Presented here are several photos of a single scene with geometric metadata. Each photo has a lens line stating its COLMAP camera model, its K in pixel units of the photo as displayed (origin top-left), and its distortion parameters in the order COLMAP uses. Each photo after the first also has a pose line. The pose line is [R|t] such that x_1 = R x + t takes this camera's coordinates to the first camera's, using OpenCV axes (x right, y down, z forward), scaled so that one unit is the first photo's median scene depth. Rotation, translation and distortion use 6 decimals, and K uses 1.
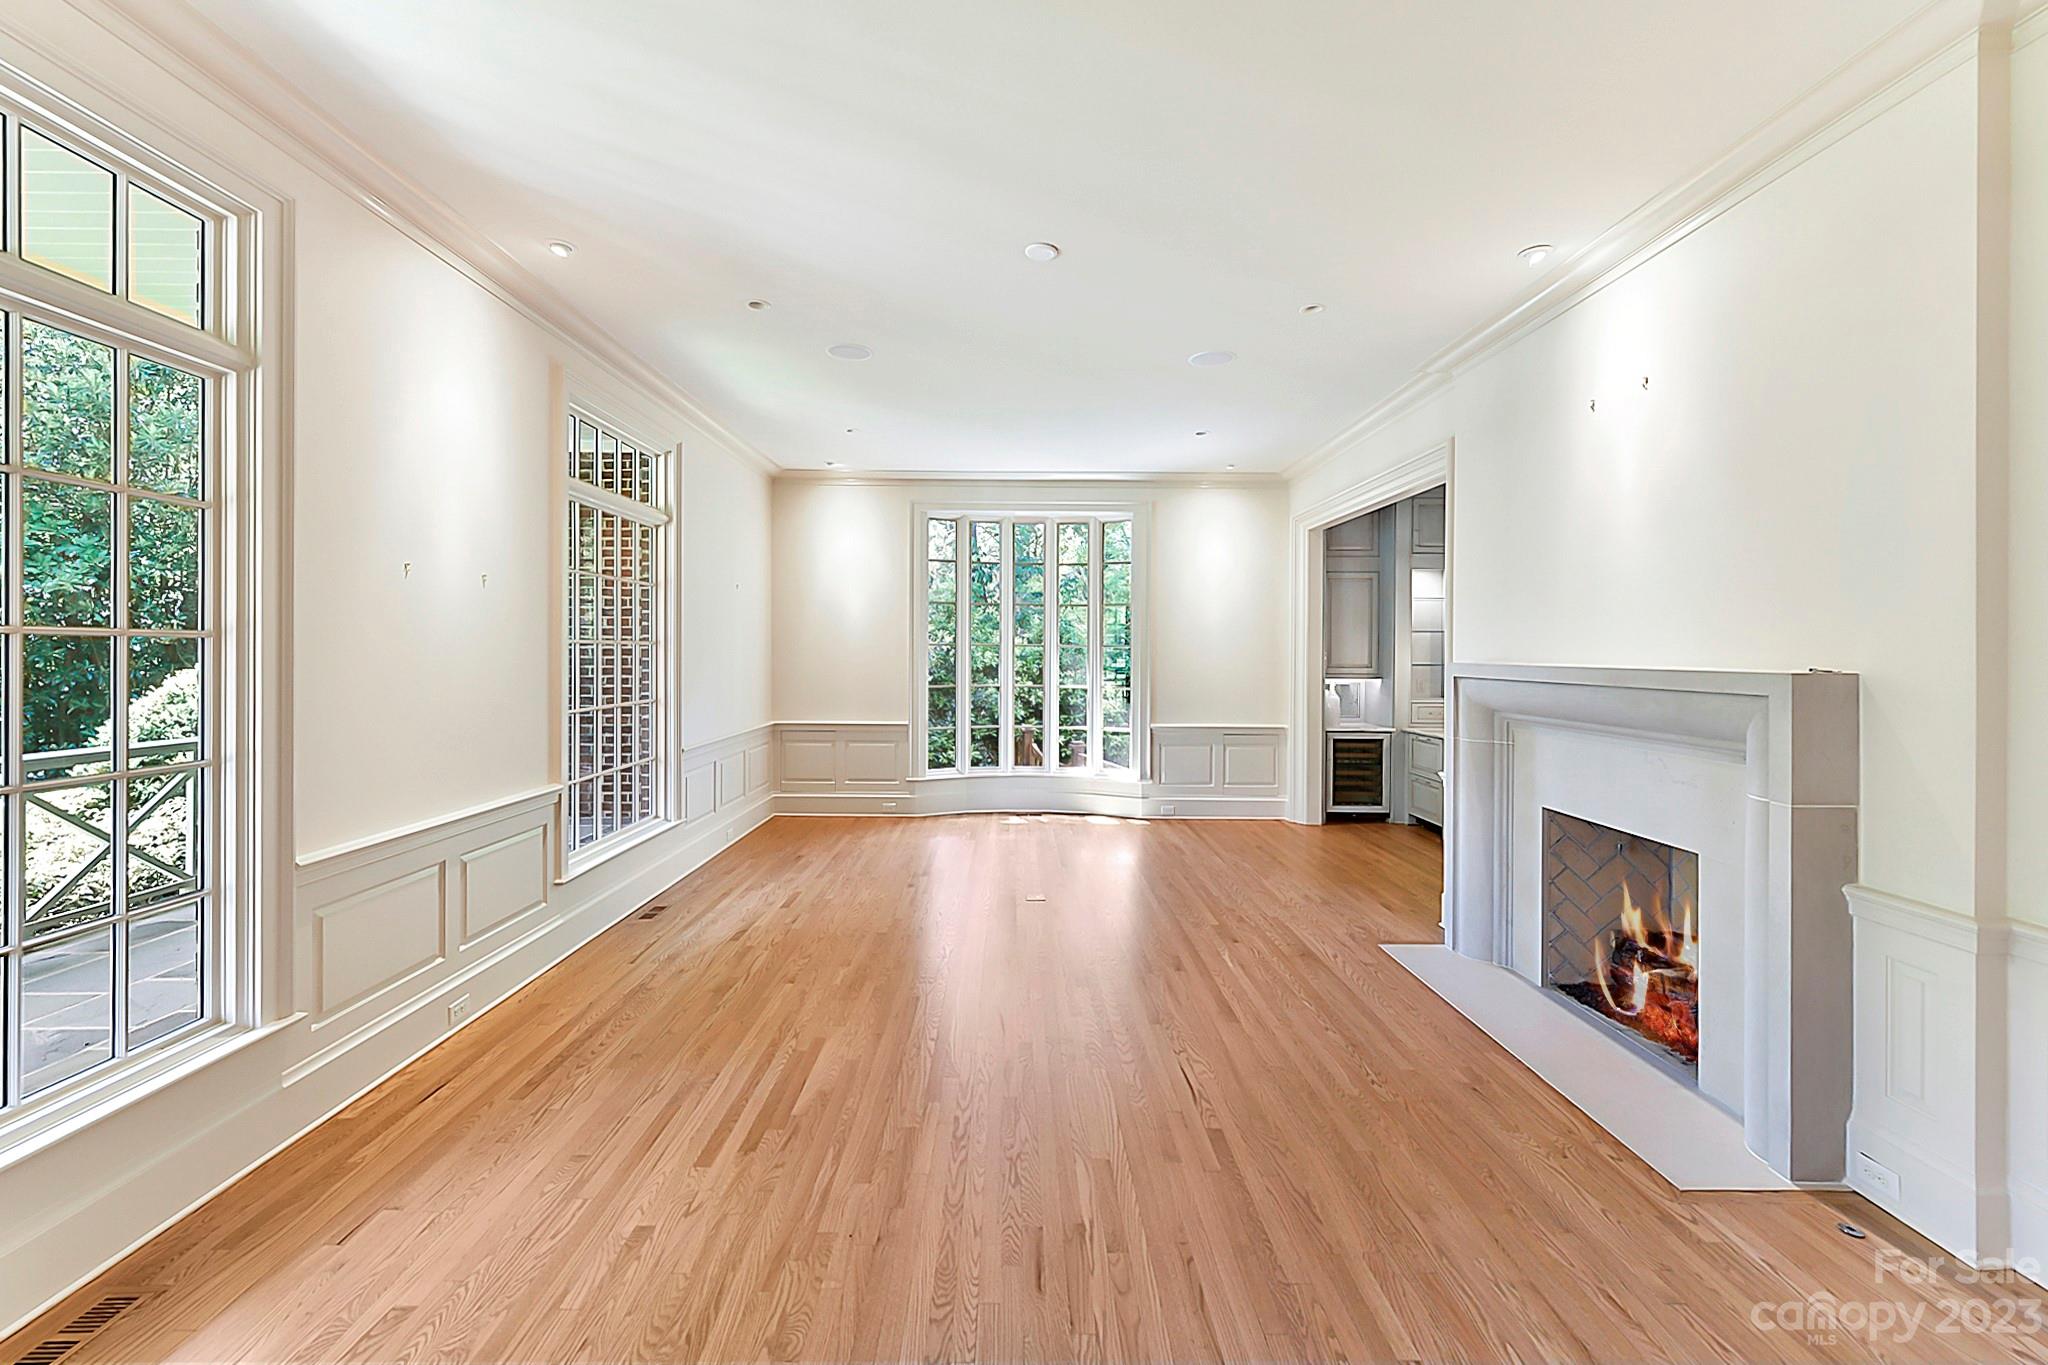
lens RADIAL K [[815.2, 0, 982.9], [0, 815.2, 650.6], [0, 0, 1]] dist [0.000565, -0.000578]
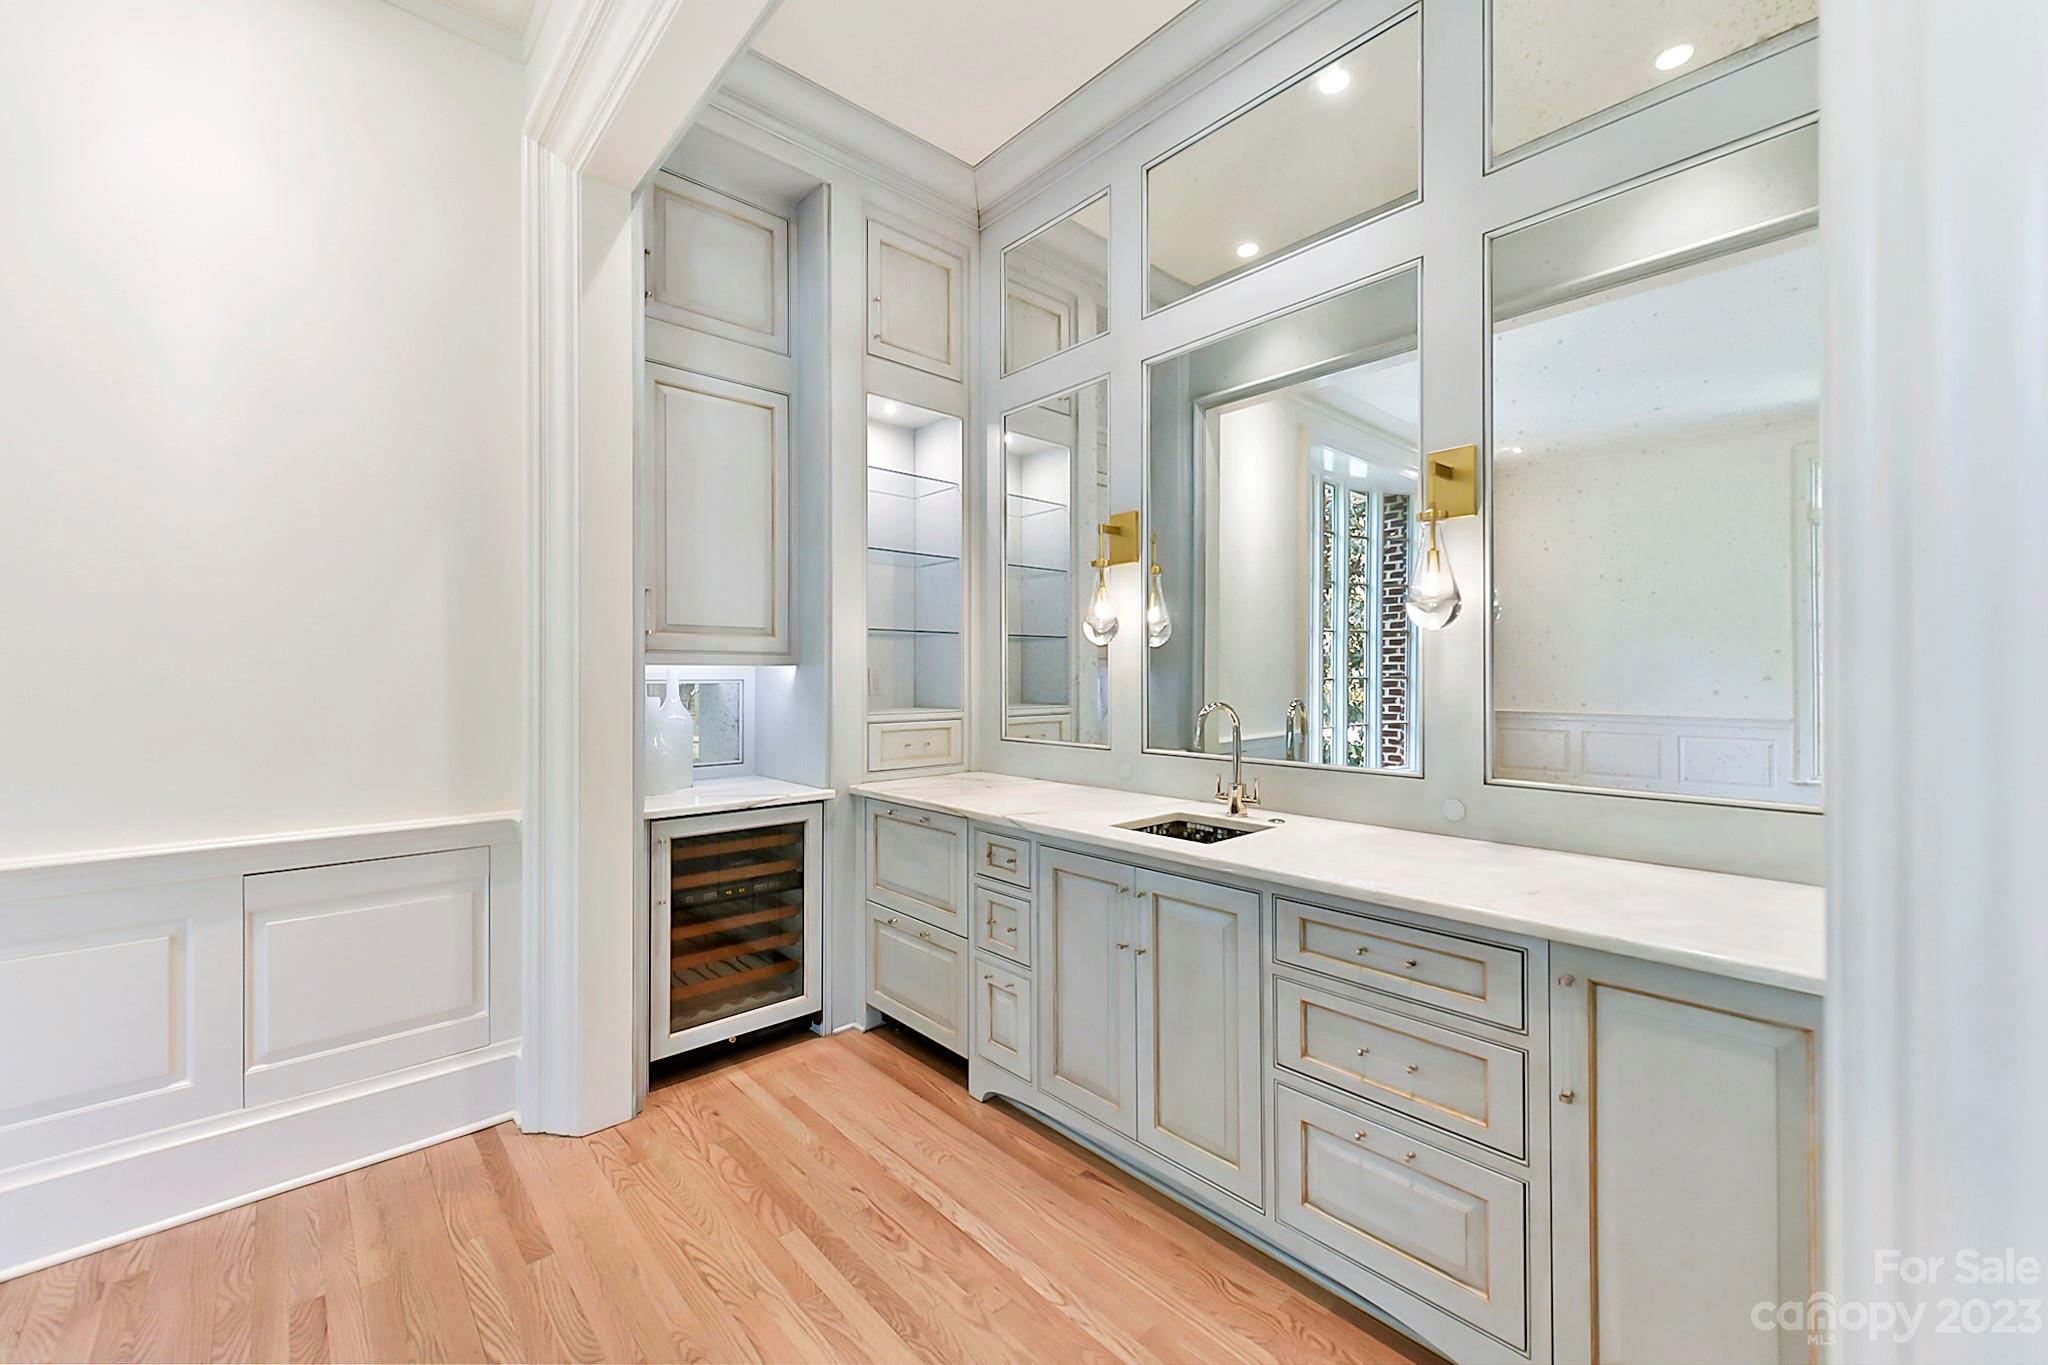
lens RADIAL K [[815.2, 0, 1022.7], [0, 815.2, 679.2], [0, 0, 1]] dist [0.000565, -0.000578]
pose [[0.714424, -0.014870, 0.699555, 0.295512], [0.006648, 0.999873, 0.014464, 0.036522], [-0.699681, -0.005683, 0.714432, 0.650751]]
